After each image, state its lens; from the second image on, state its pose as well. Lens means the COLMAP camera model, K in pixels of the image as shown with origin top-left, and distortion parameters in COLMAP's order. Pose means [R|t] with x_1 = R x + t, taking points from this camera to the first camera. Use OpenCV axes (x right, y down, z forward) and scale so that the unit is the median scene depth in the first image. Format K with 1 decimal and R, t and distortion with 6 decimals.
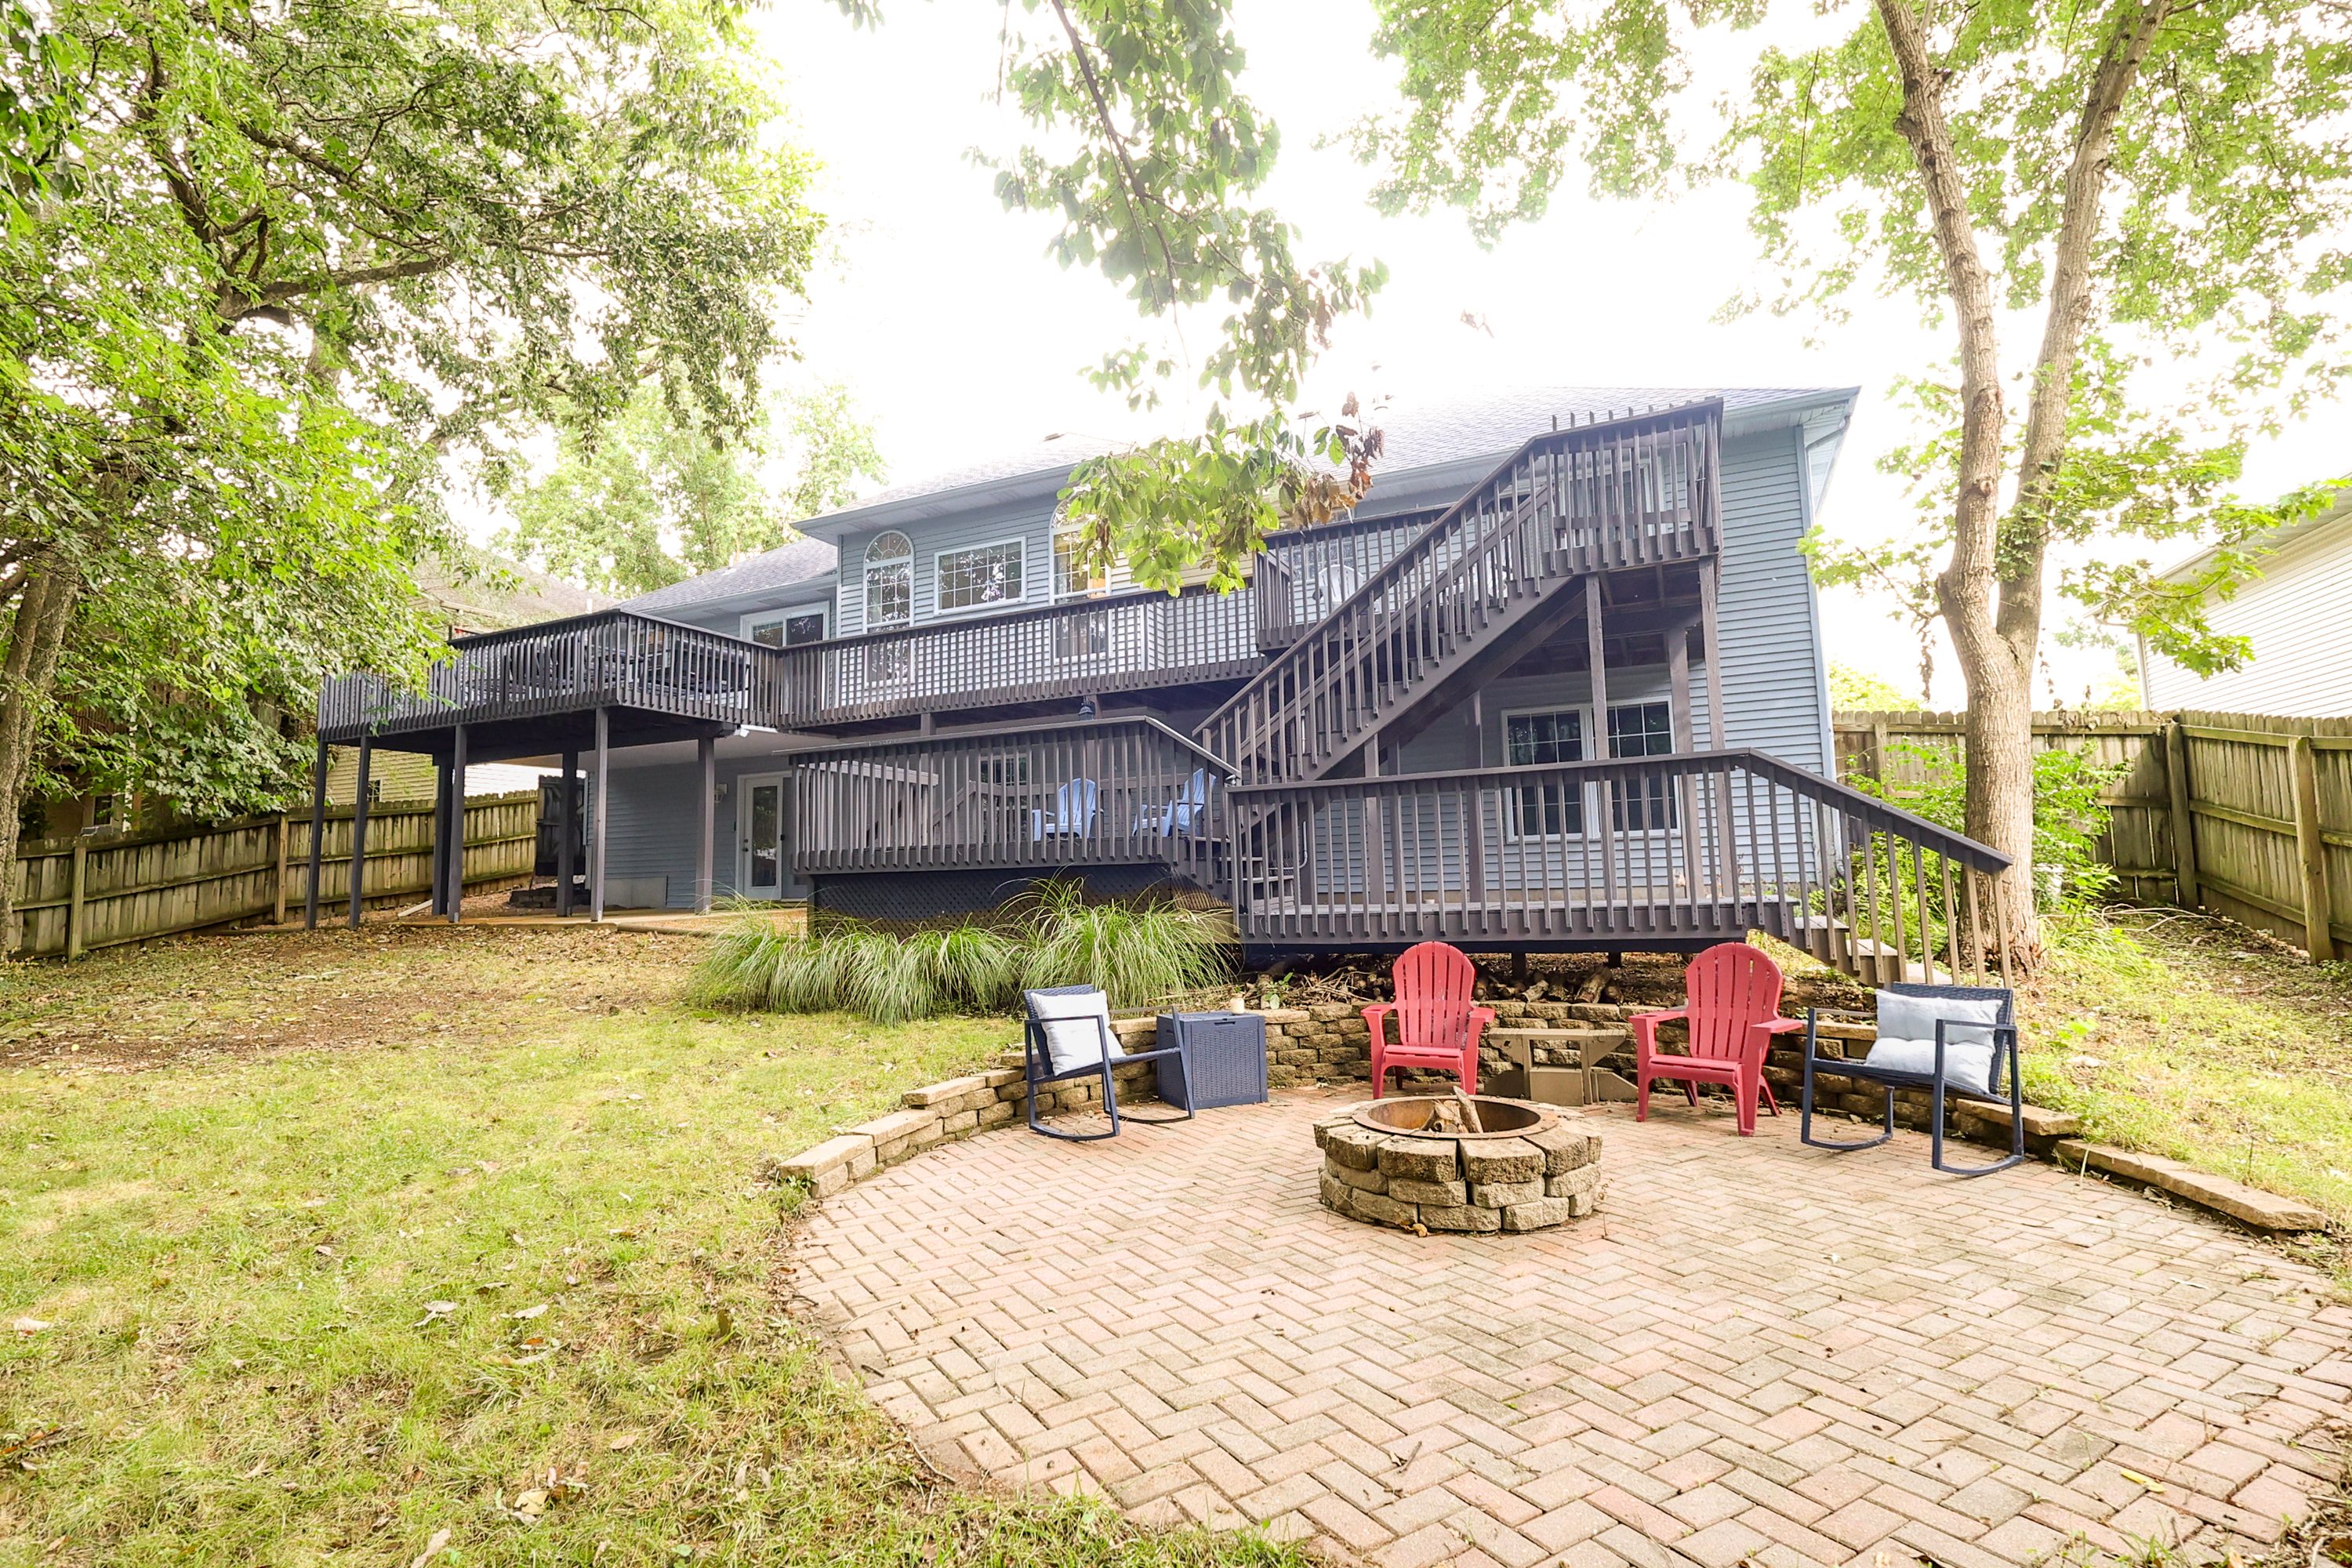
lens RADIAL K [[1076.3, 0, 1187.1], [0, 1076.3, 779.1], [0, 0, 1]] dist [-0.000684, -0.001633]
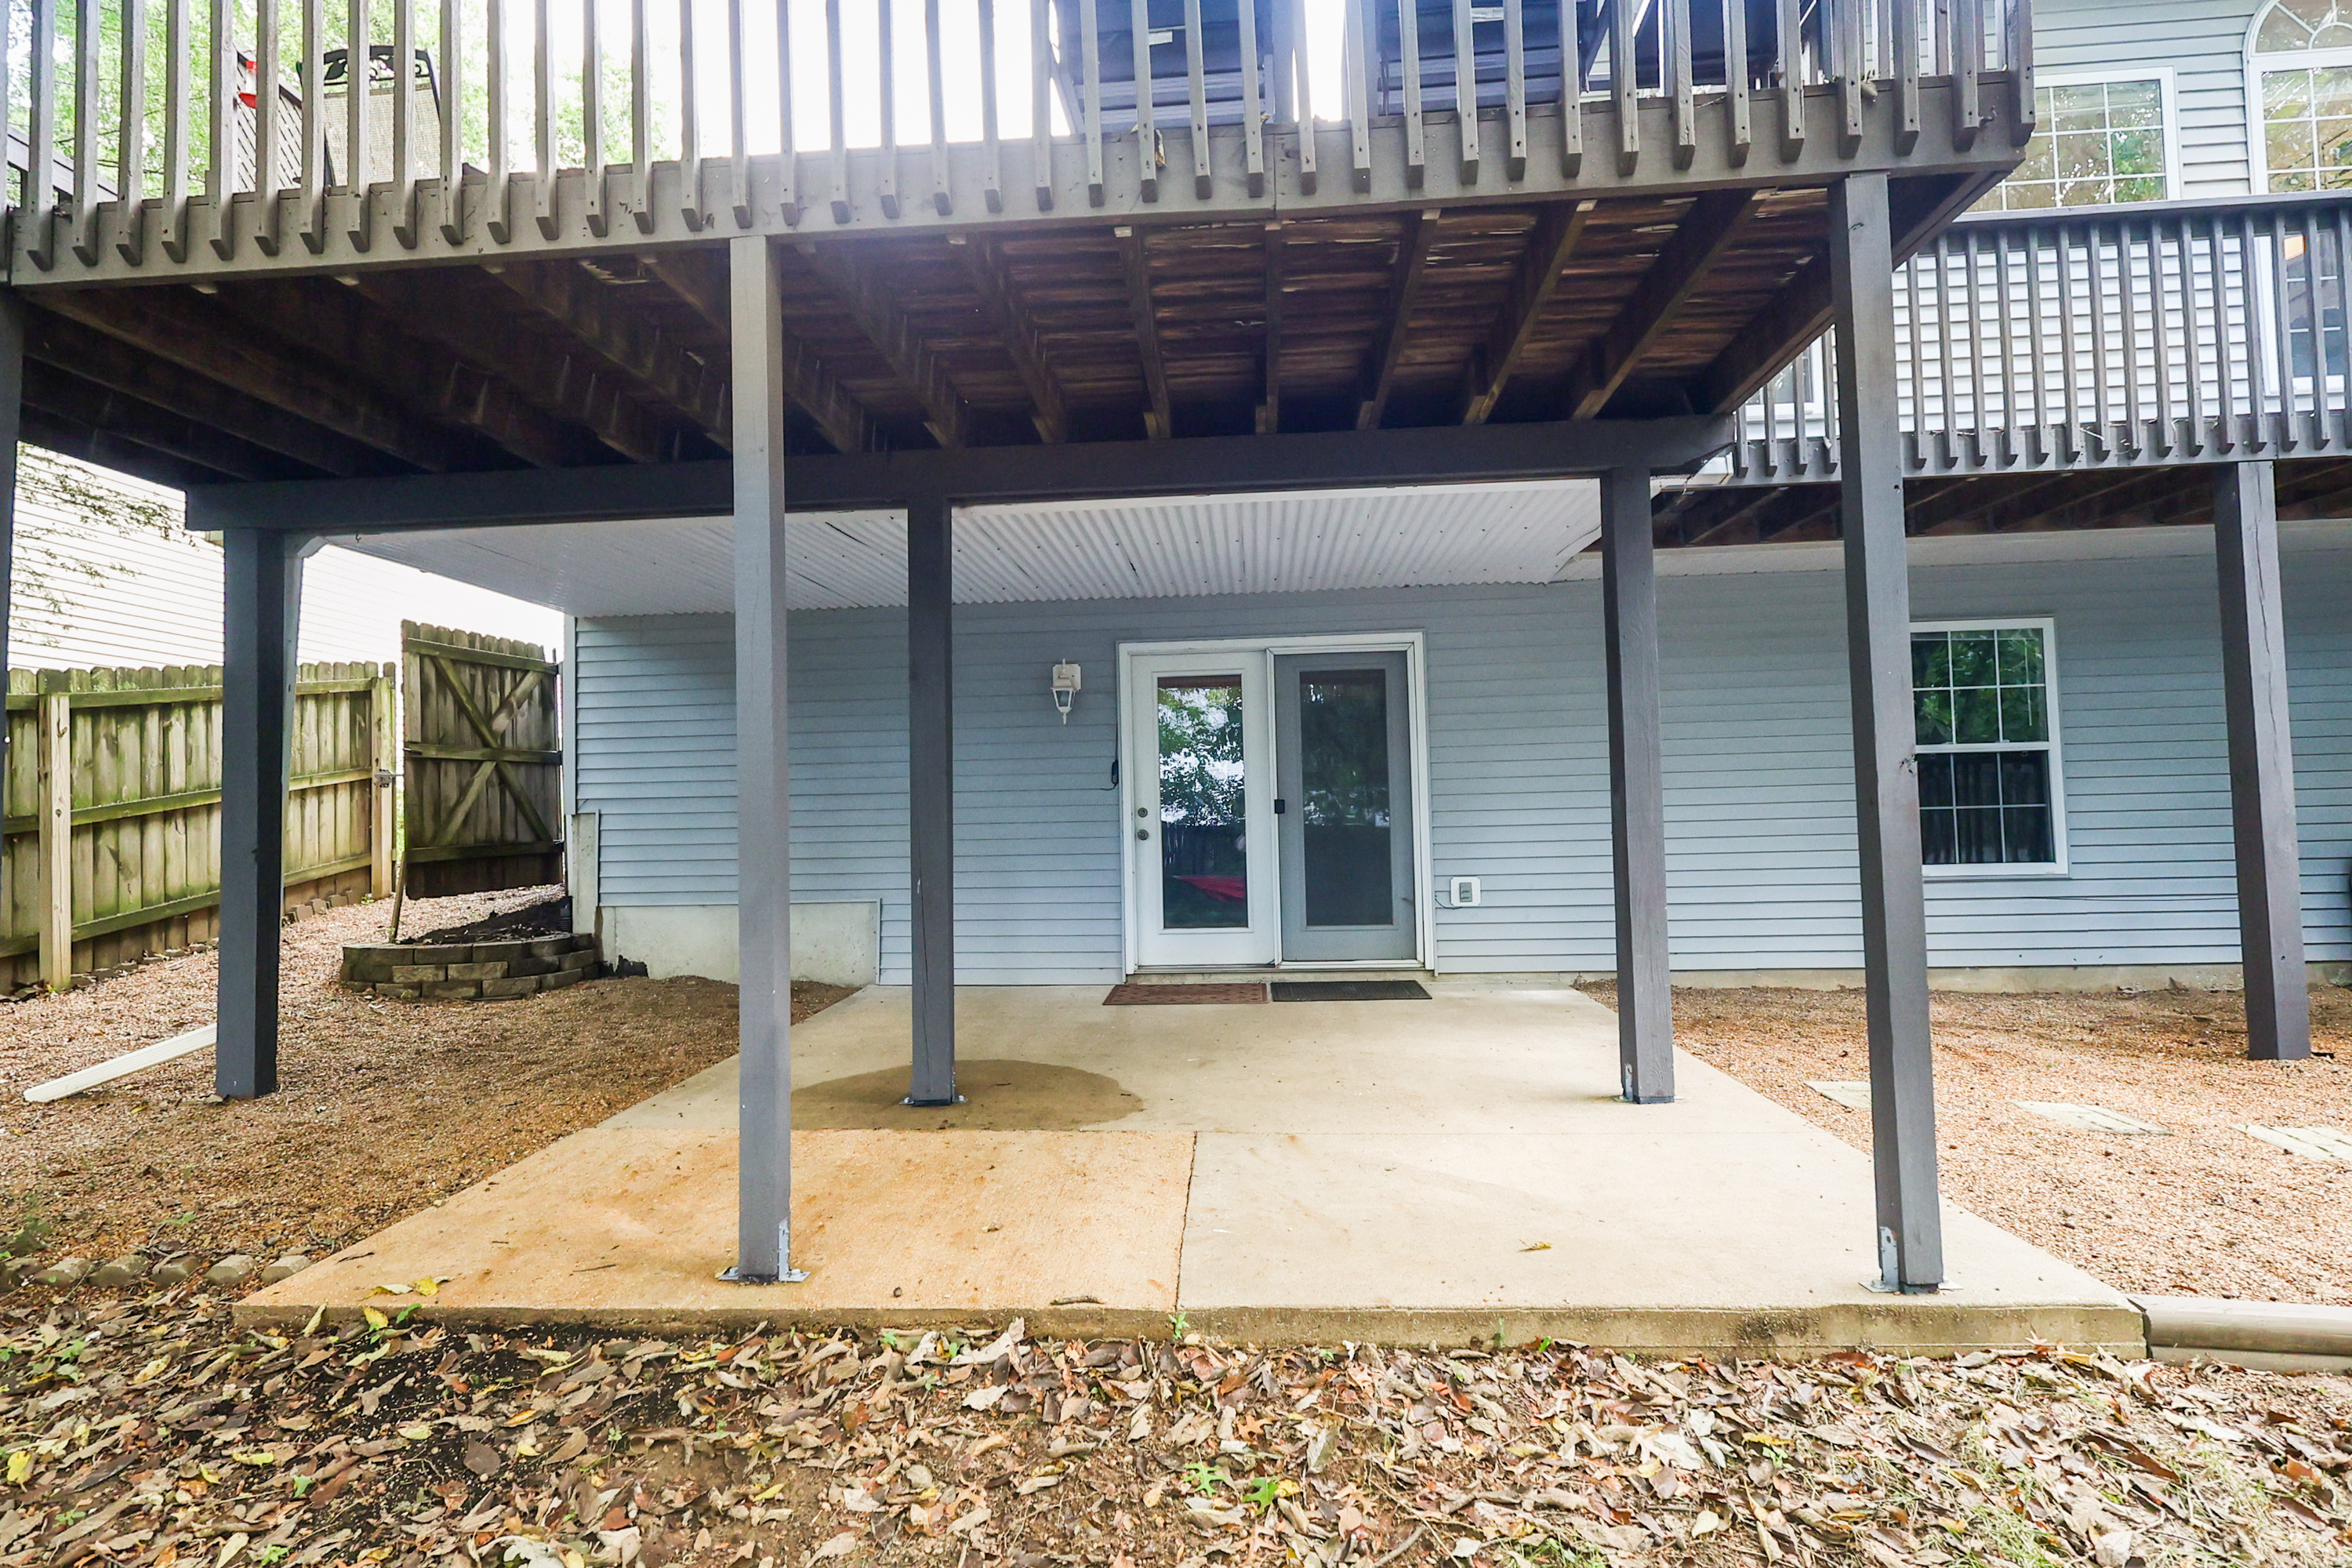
lens RADIAL K [[1076.3, 0, 1167.7], [0, 1076.3, 805.9], [0, 0, 1]] dist [-0.000684, -0.001633]
pose [[0.940578, 0.020066, 0.338985, -1.348745], [-0.037409, 0.998300, 0.044704, 0.089679], [-0.337511, -0.054729, 0.939729, 1.602158]]
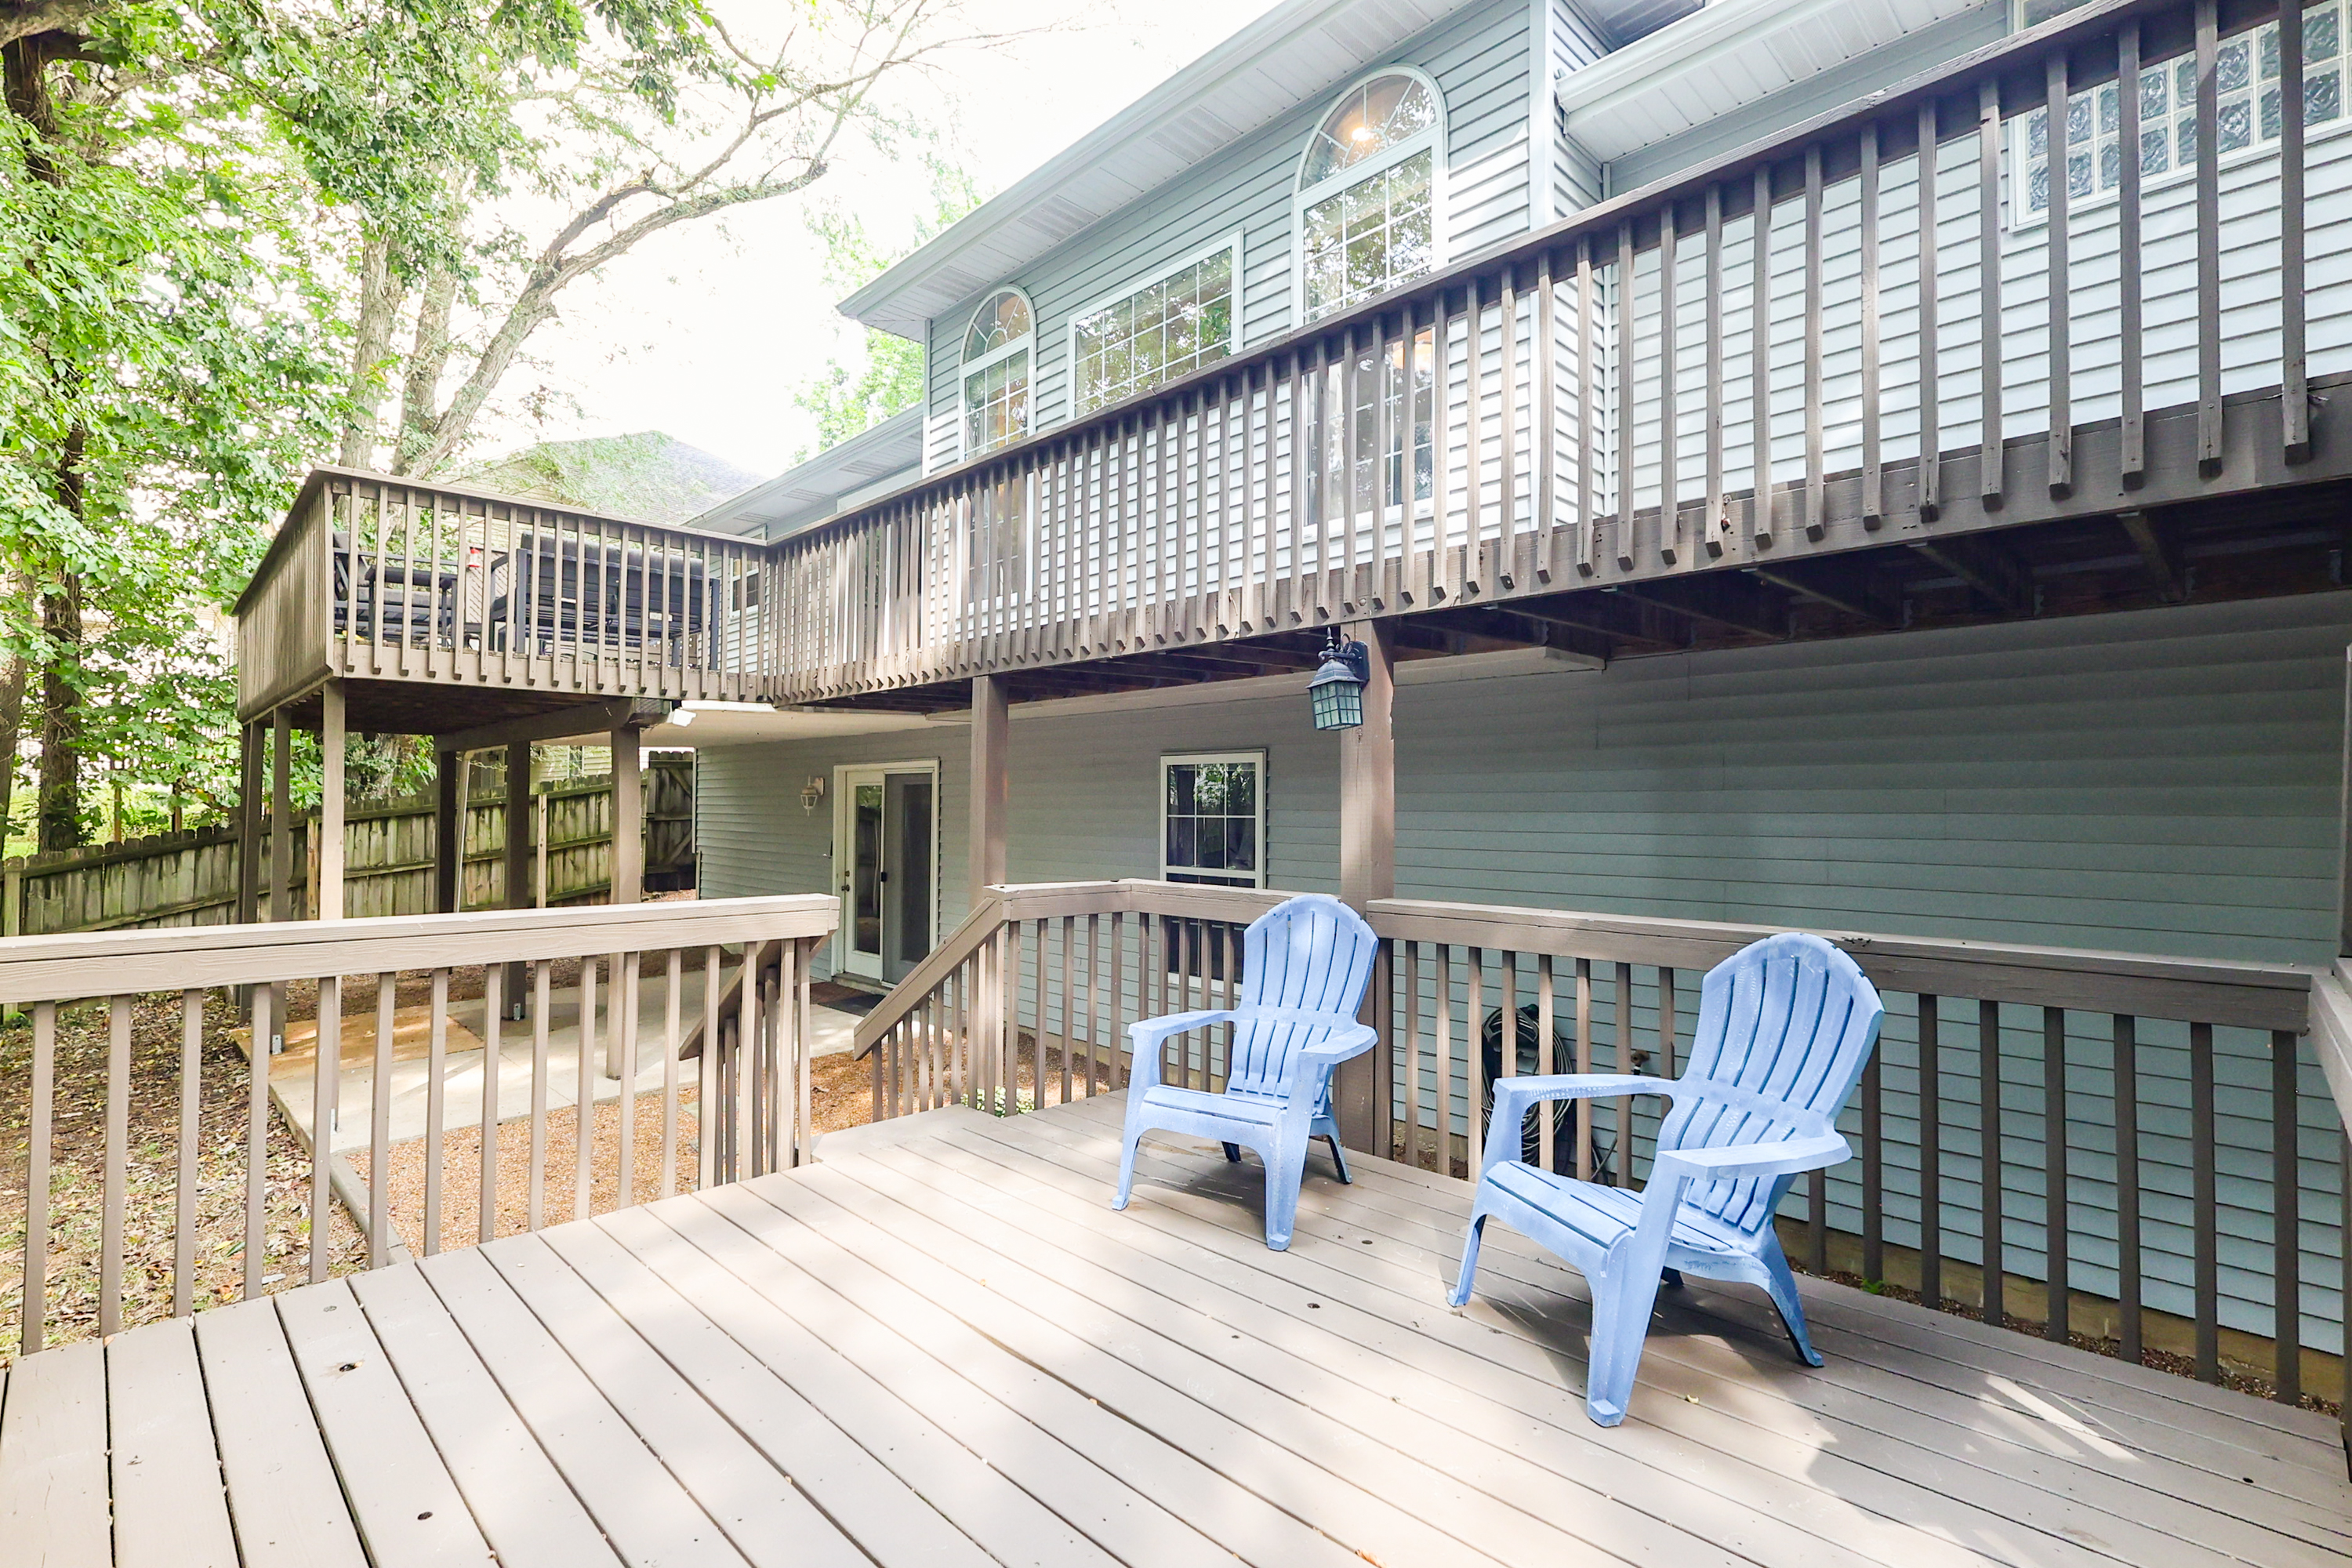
lens RADIAL K [[1076.3, 0, 1151.3], [0, 1076.3, 764.0], [0, 0, 1]] dist [-0.000684, -0.001633]
pose [[0.921373, 0.017140, -0.388301, -0.042334], [0.009265, 0.997775, 0.066025, -0.112154], [0.388569, -0.064431, 0.919164, 1.321936]]
